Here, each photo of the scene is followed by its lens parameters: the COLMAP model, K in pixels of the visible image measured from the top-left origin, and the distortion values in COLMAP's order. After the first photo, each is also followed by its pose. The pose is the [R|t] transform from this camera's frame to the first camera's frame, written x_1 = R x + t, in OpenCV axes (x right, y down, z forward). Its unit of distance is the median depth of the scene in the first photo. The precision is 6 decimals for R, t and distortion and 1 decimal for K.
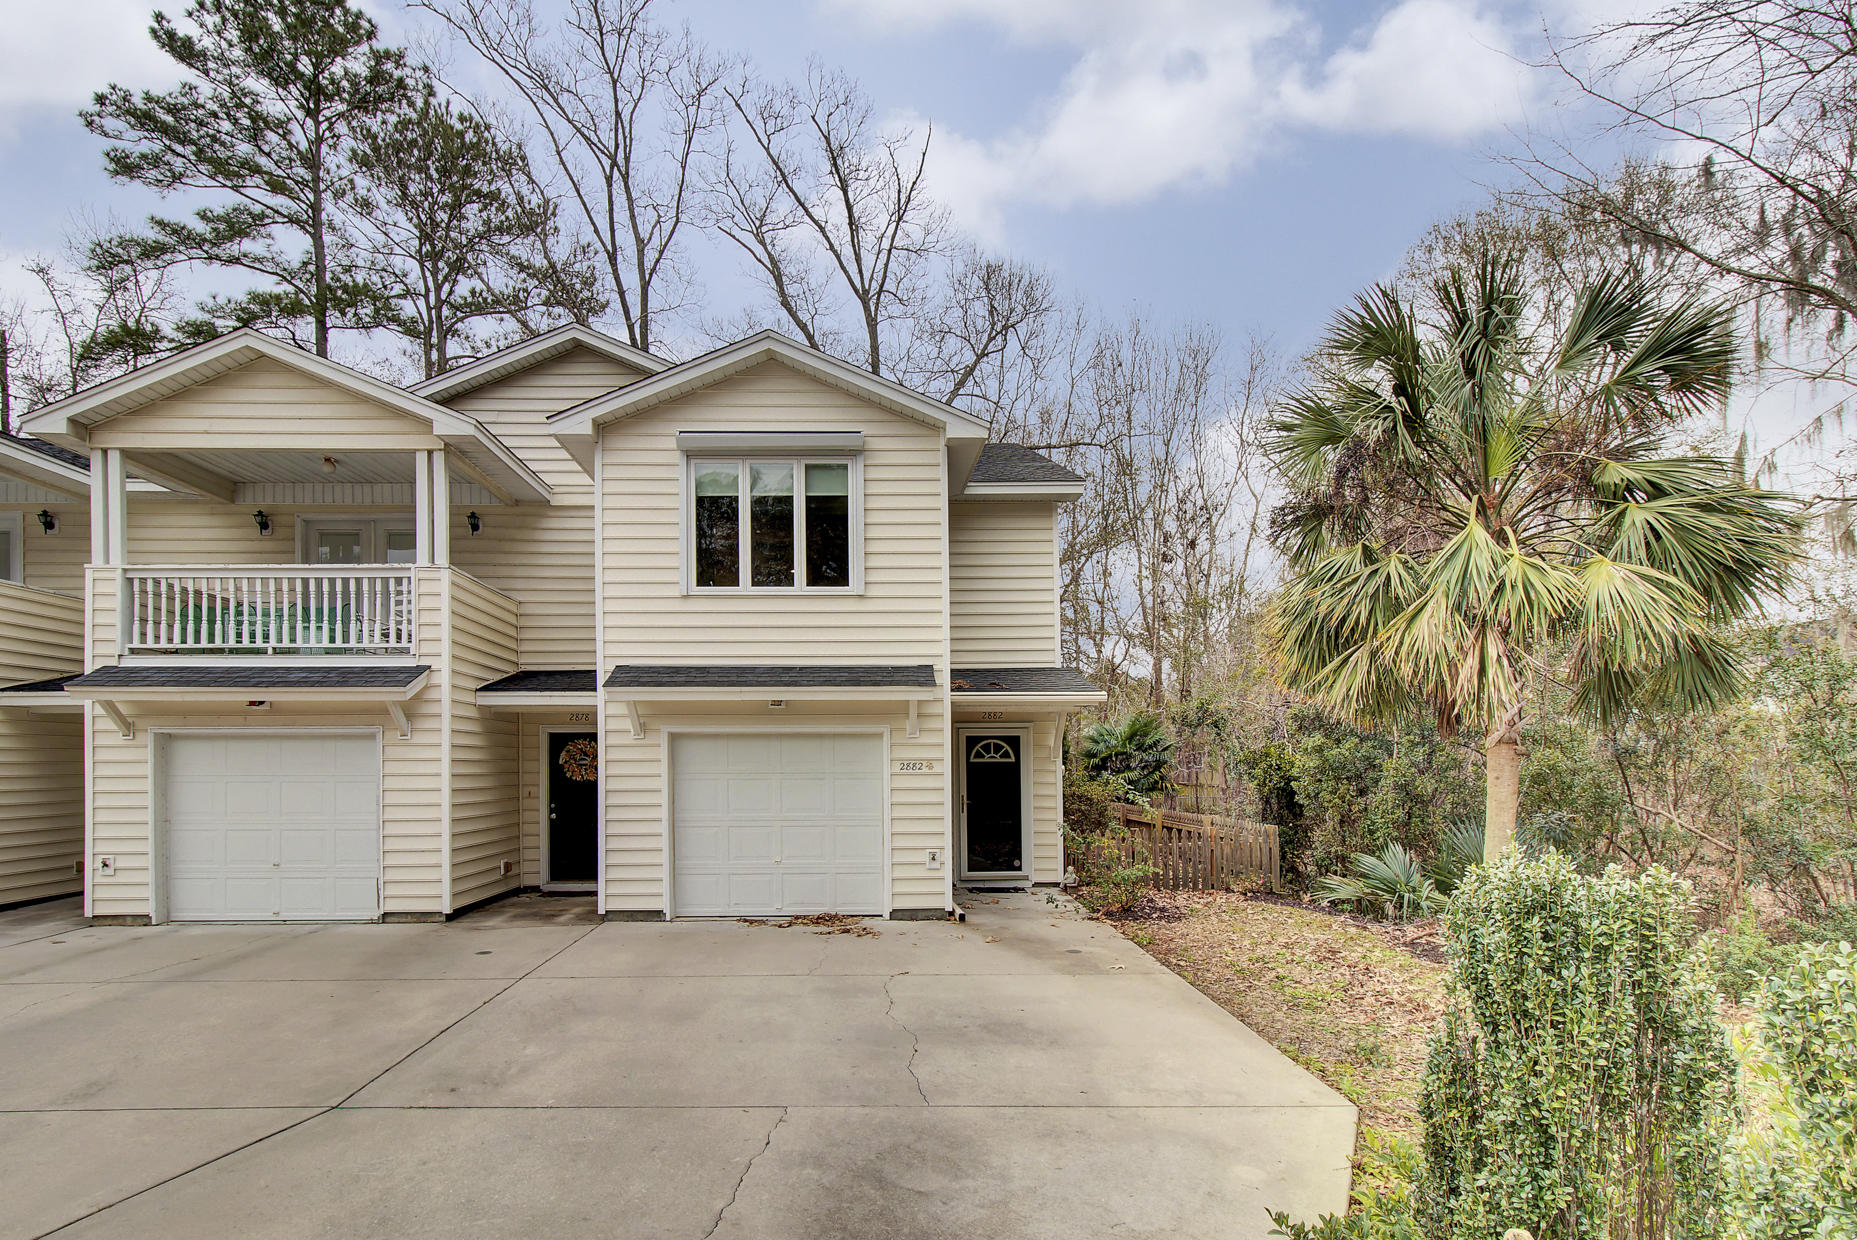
lens RADIAL K [[996.8, 0, 922.1], [0, 996.8, 758.7], [0, 0, 1]] dist [0.001019, -0.000193]
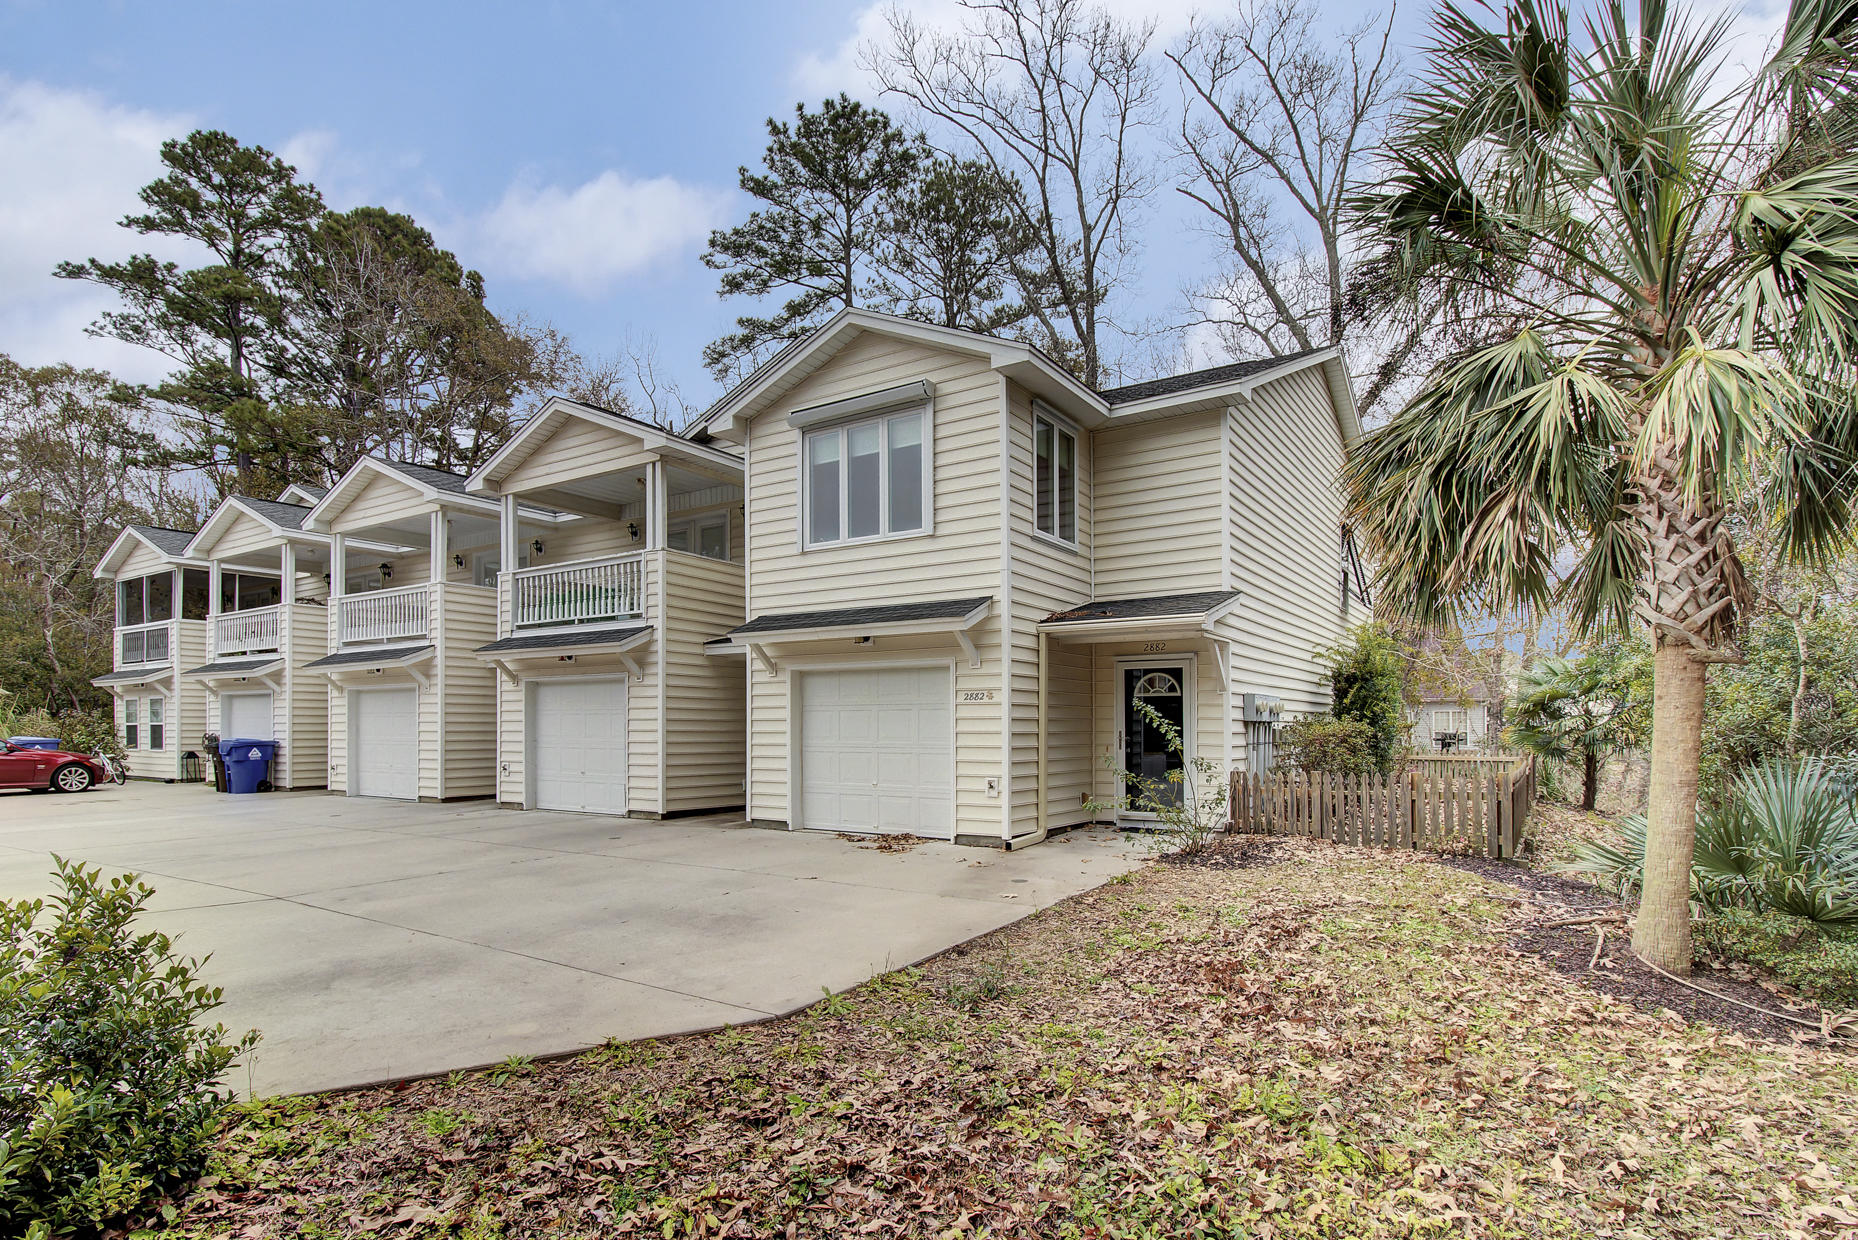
lens RADIAL K [[957.7, 0, 931.1], [0, 957.7, 729.1], [0, 0, 1]] dist [-0.000713, -0.000526]
pose [[0.818846, 0.003115, -0.574005, 0.524066], [0.002264, 0.999960, 0.008655, 0.032999], [0.574009, -0.008387, 0.818806, 0.168115]]
